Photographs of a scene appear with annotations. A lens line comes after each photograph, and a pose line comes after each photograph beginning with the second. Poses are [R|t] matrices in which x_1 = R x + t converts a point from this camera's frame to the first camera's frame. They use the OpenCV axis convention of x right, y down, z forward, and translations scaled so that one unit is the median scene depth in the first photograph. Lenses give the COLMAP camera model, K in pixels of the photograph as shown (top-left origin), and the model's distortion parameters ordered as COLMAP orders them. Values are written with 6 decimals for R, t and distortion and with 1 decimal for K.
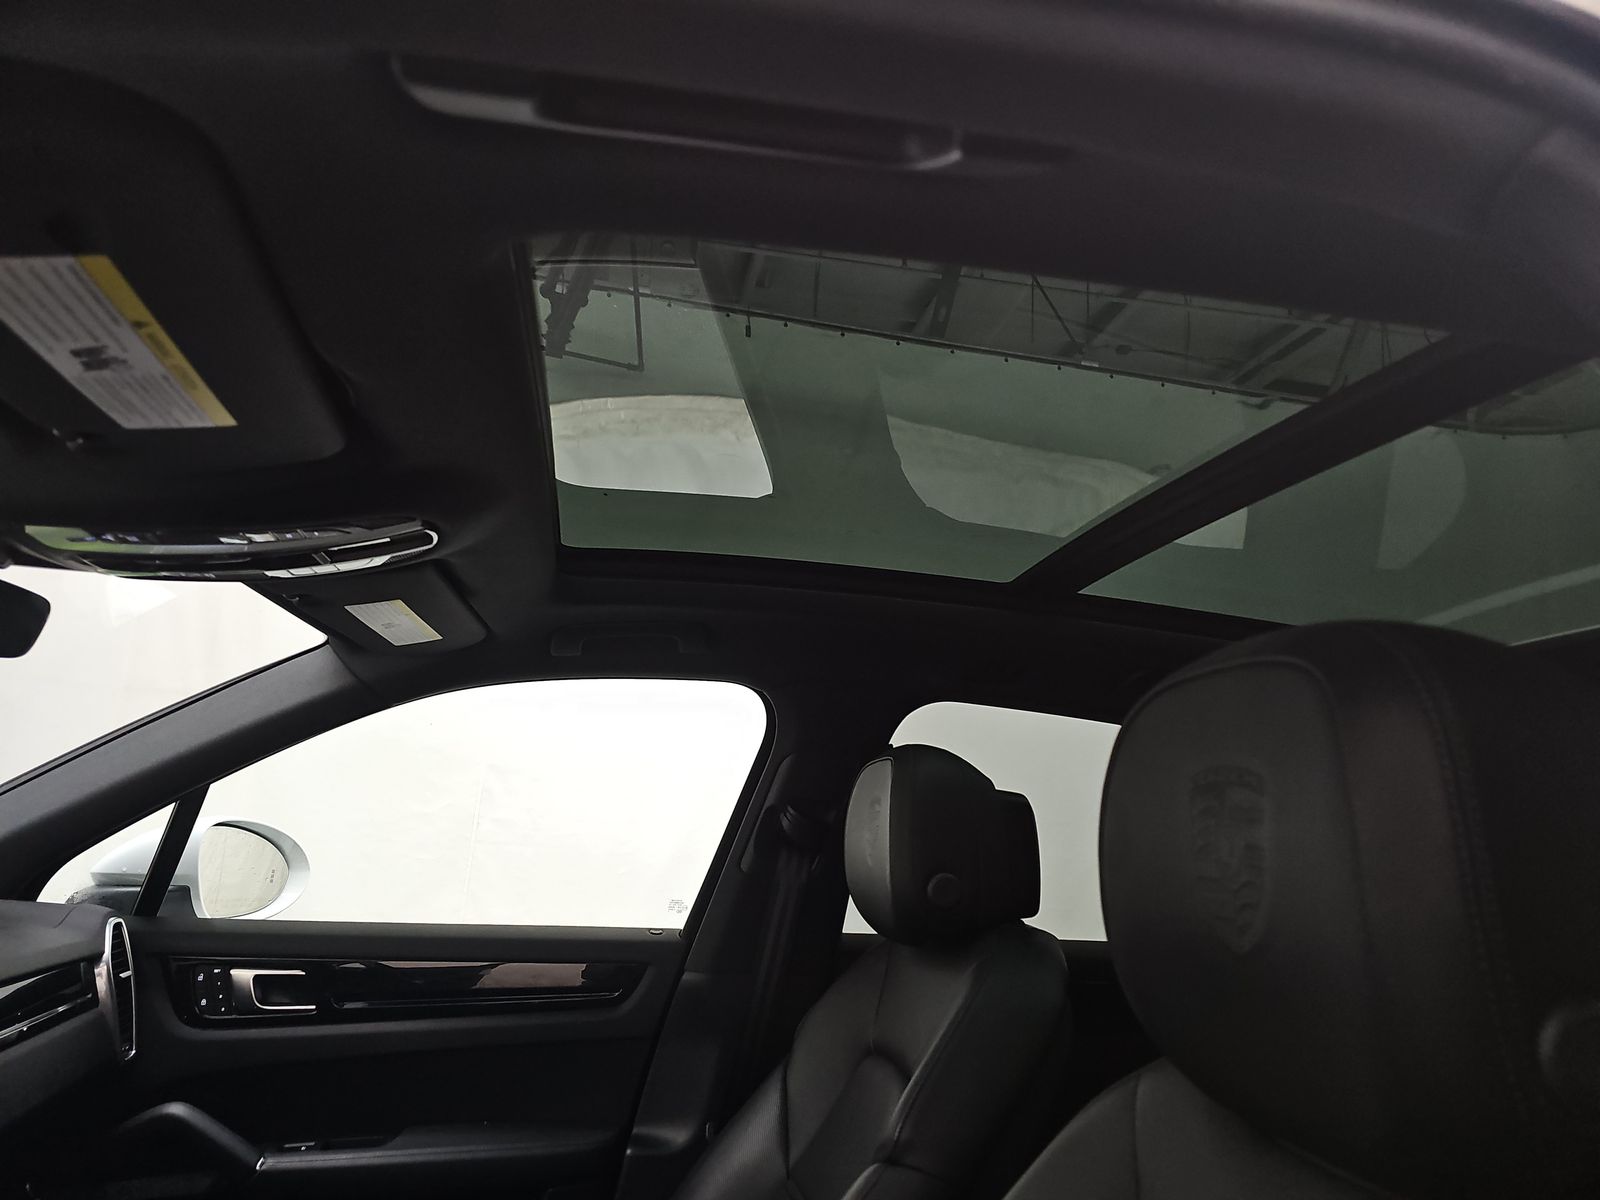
lens RADIAL K [[1077.9, 0, 795.3], [0, 1077.9, 602.7], [0, 0, 1]] dist [0.053824, -0.037560]
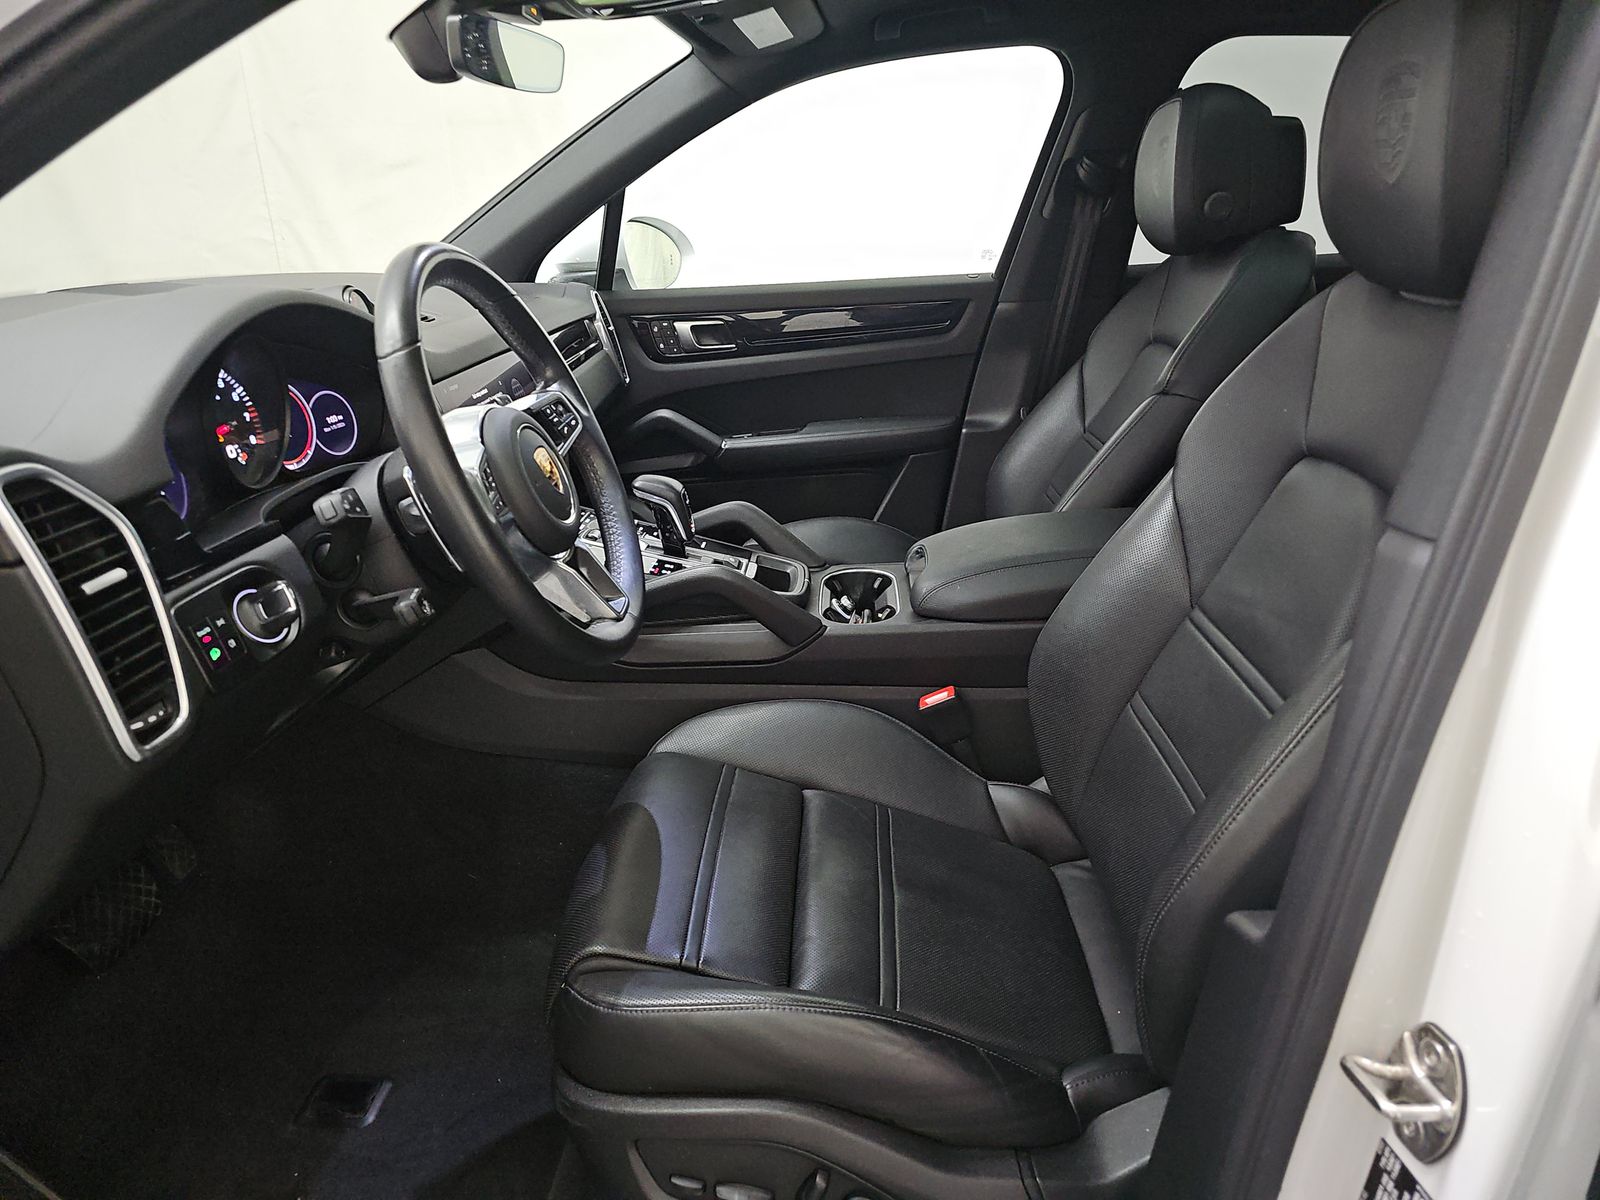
lens RADIAL K [[1039.5, 0, 787.2], [0, 1039.5, 619.5], [0, 0, 1]] dist [-0.000486, -0.006724]
pose [[0.966707, 0.001476, -0.255881, -0.029936], [0.136666, 0.842436, 0.521176, -0.022460], [0.216332, -0.538795, 0.814187, -0.274049]]
